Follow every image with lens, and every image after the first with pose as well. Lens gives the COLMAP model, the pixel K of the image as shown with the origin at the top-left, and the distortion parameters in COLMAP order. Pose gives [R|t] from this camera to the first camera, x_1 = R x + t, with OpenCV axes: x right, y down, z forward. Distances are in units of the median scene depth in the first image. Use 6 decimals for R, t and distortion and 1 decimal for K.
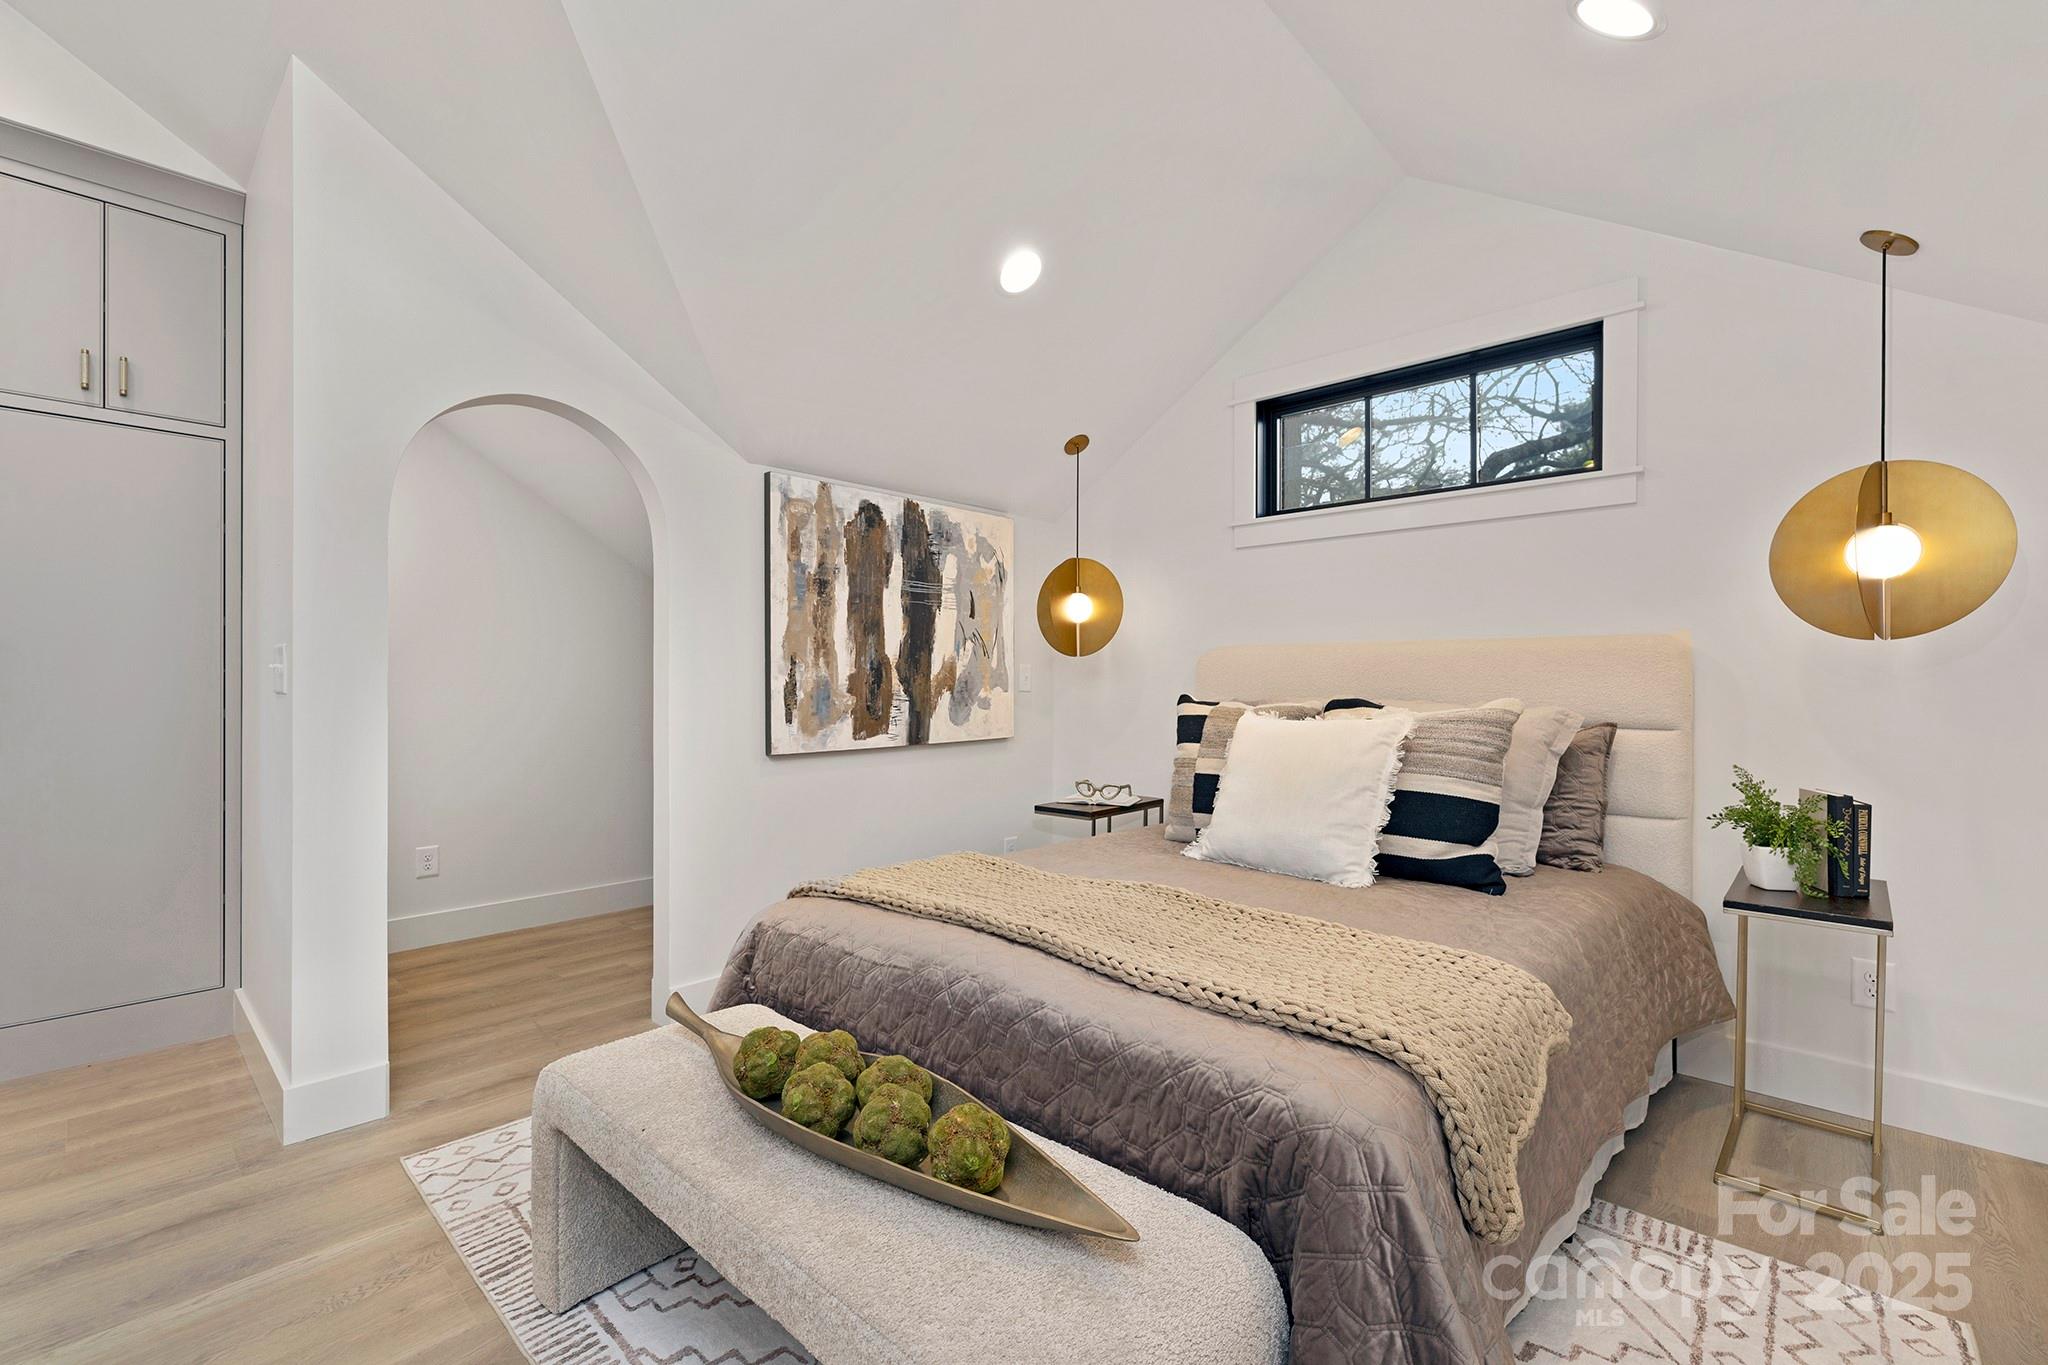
lens RADIAL K [[883.7, 0, 1016.1], [0, 883.7, 685.8], [0, 0, 1]] dist [0.002037, 0.001026]
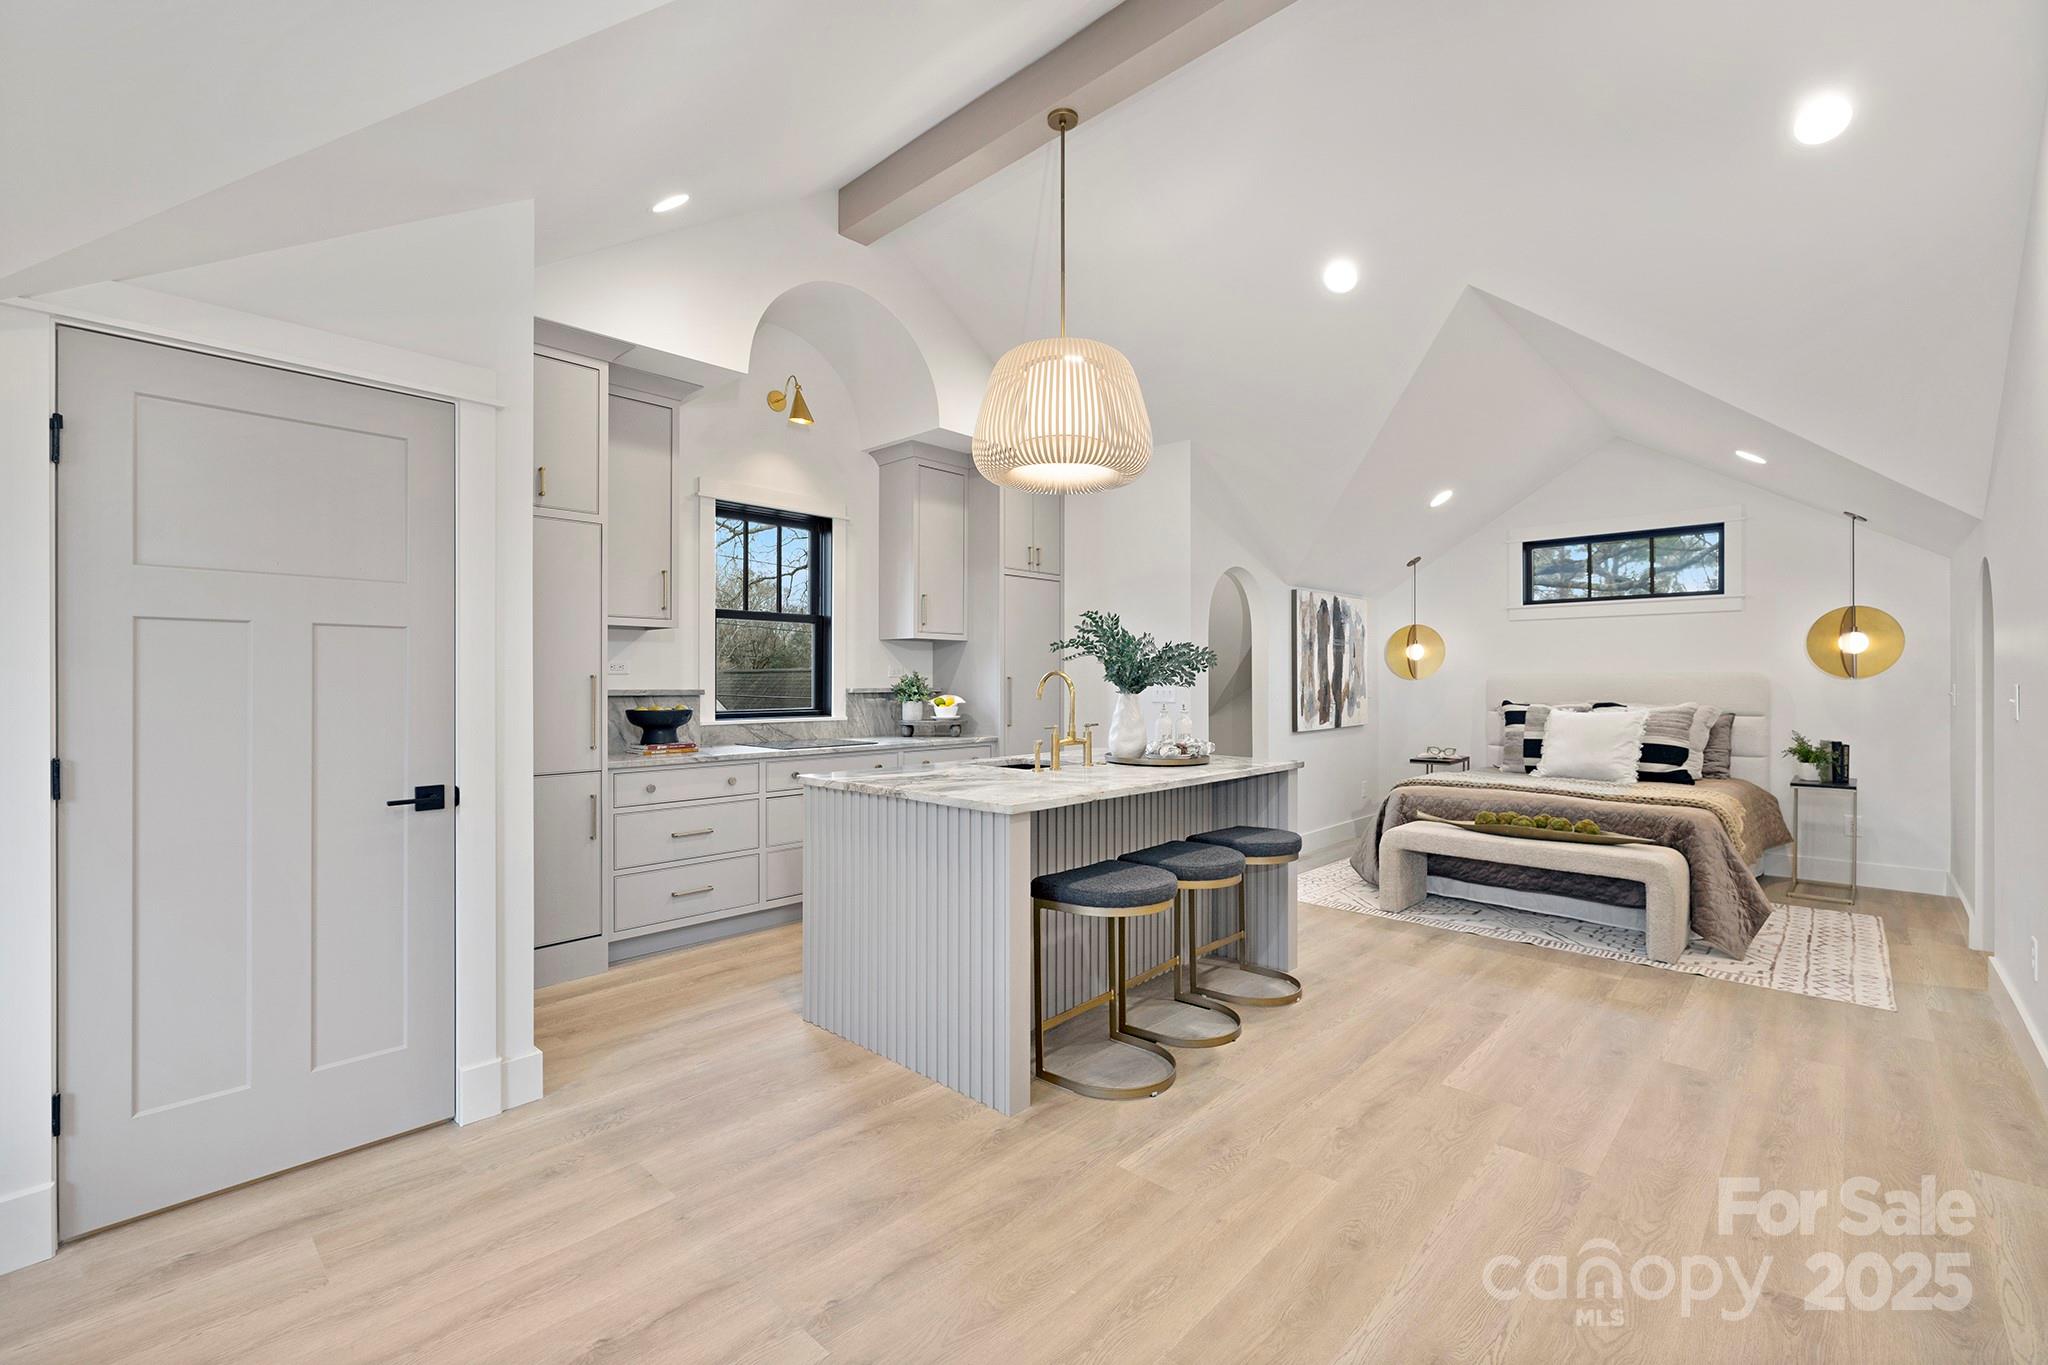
lens RADIAL K [[883.7, 0, 1018.9], [0, 883.7, 682.5], [0, 0, 1]] dist [0.002037, 0.001026]
pose [[0.999979, -0.005883, -0.002644, -1.097046], [0.005882, 0.999982, -0.000725, -0.043037], [0.002648, 0.000710, 0.999996, -1.206005]]
